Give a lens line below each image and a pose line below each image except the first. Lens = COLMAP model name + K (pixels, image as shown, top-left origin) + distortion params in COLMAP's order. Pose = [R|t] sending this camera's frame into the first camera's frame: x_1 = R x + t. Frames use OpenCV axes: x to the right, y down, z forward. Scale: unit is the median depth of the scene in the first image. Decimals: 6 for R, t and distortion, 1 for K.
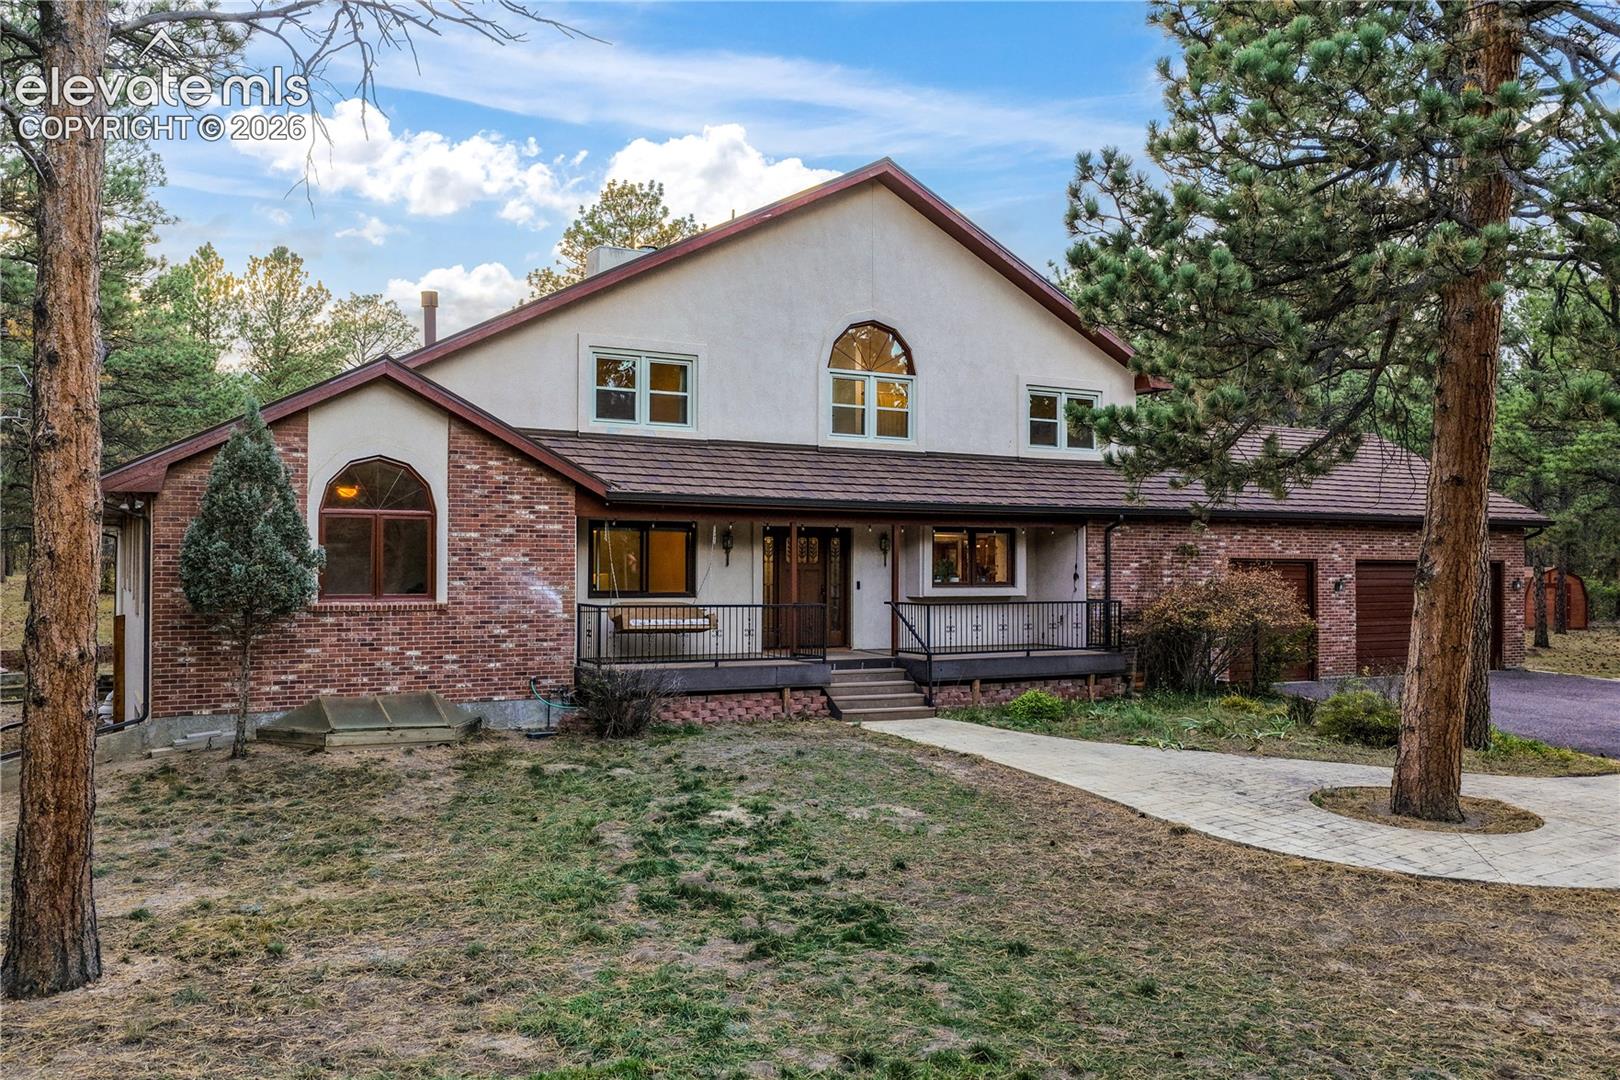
lens RADIAL K [[1374.9, 0, 810.7], [0, 1374.9, 560.6], [0, 0, 1]] dist [-0.009056, -0.002800]
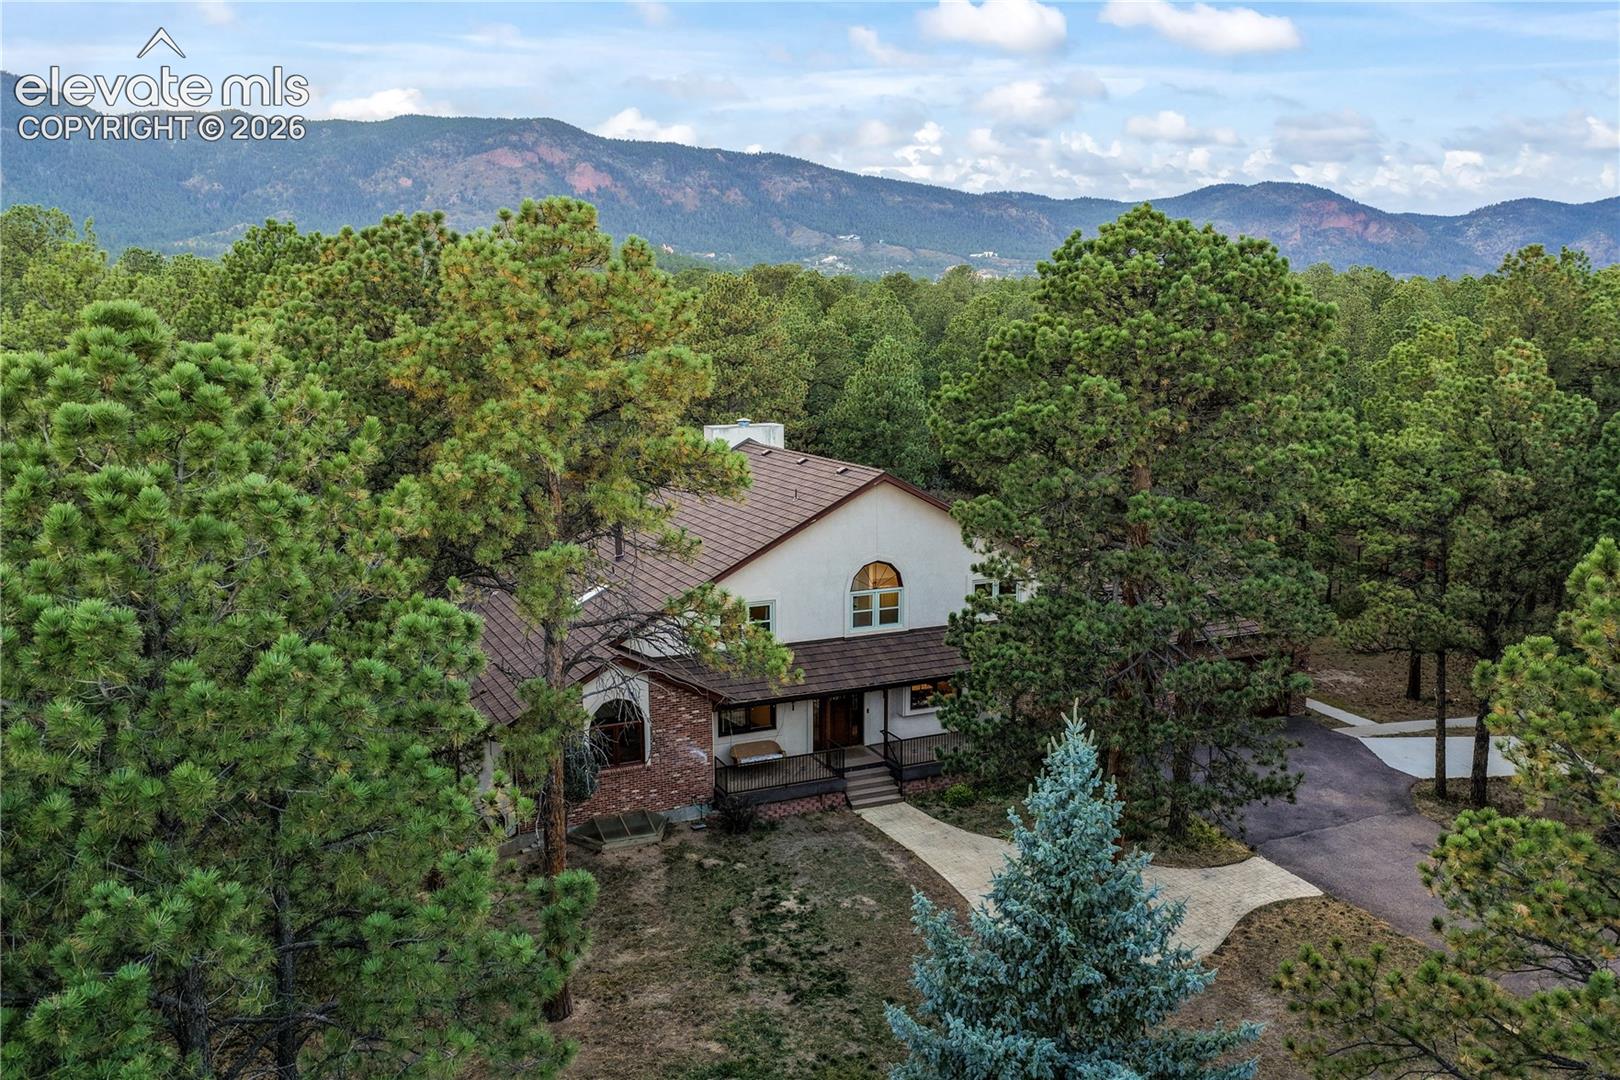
lens RADIAL K [[1374.9, 0, 810.7], [0, 1374.9, 560.6], [0, 0, 1]] dist [-0.009056, -0.002800]
pose [[0.997758, 0.007739, -0.066473, 0.095989], [0.004645, 0.982888, 0.184147, -0.616241], [0.066760, -0.184043, 0.980648, -0.871543]]
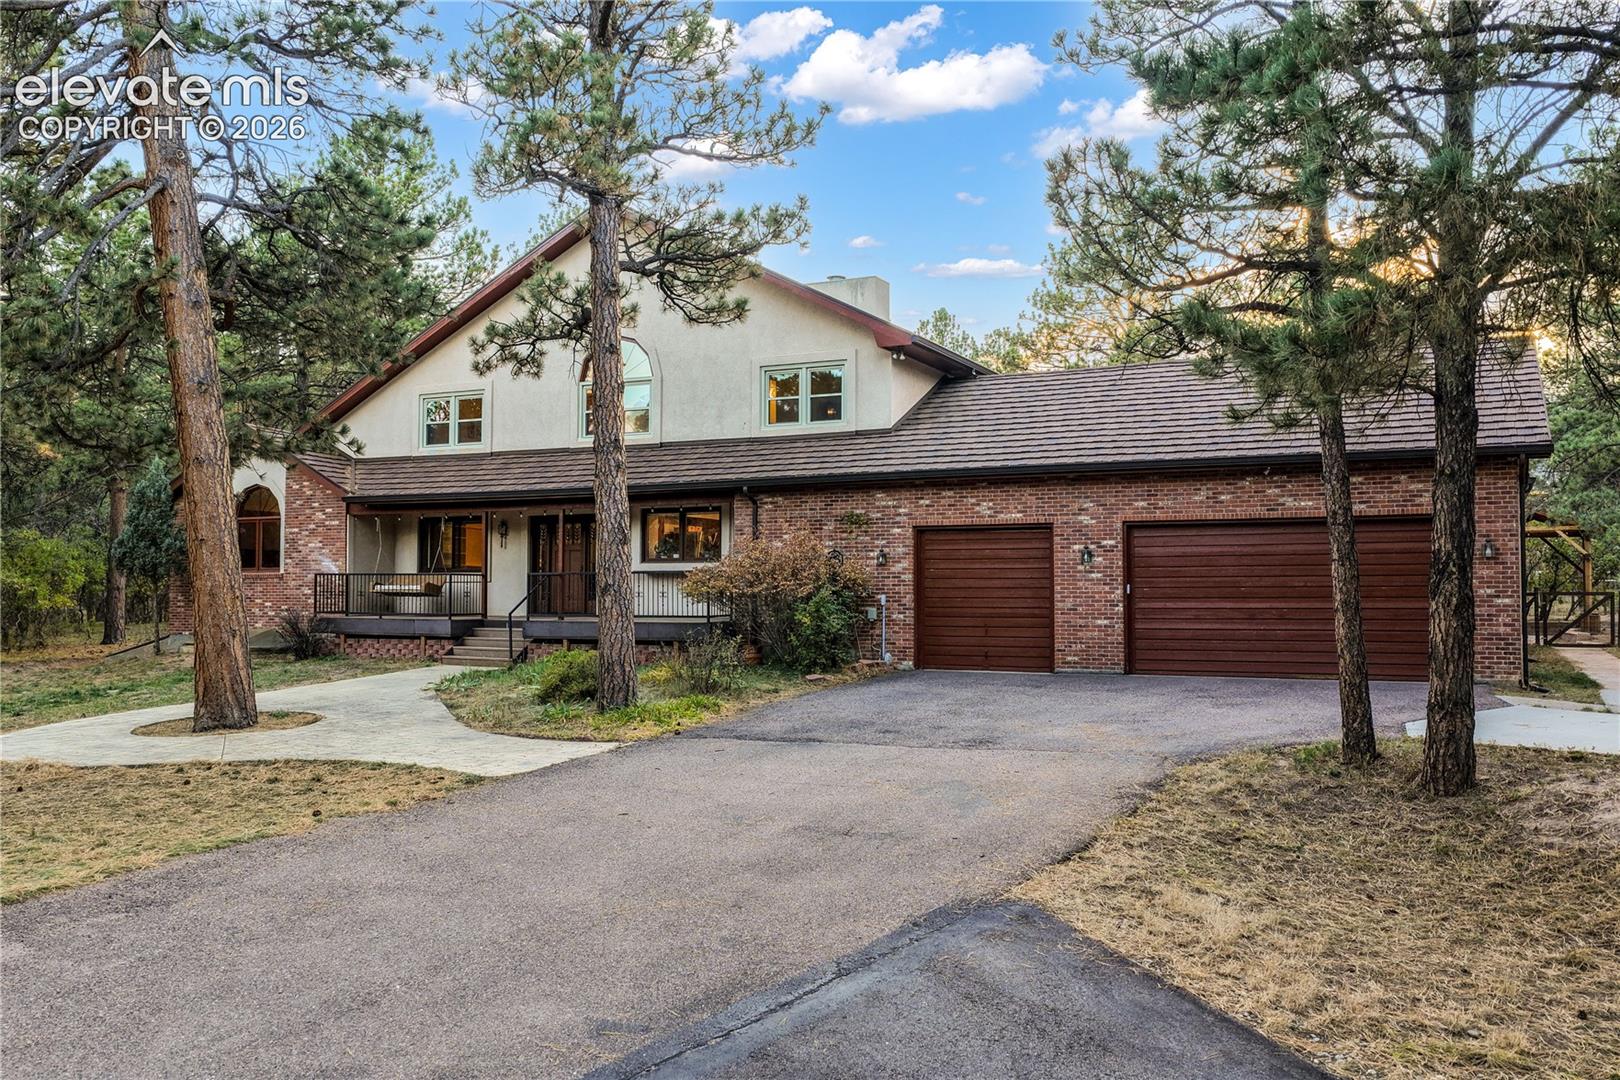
lens RADIAL K [[1374.9, 0, 810.7], [0, 1374.9, 560.6], [0, 0, 1]] dist [-0.009056, -0.002800]
pose [[0.555688, -0.024857, -0.831019, 1.375191], [0.004261, 0.999625, -0.027051, 0.060812], [0.831380, 0.011491, 0.555586, 0.612221]]
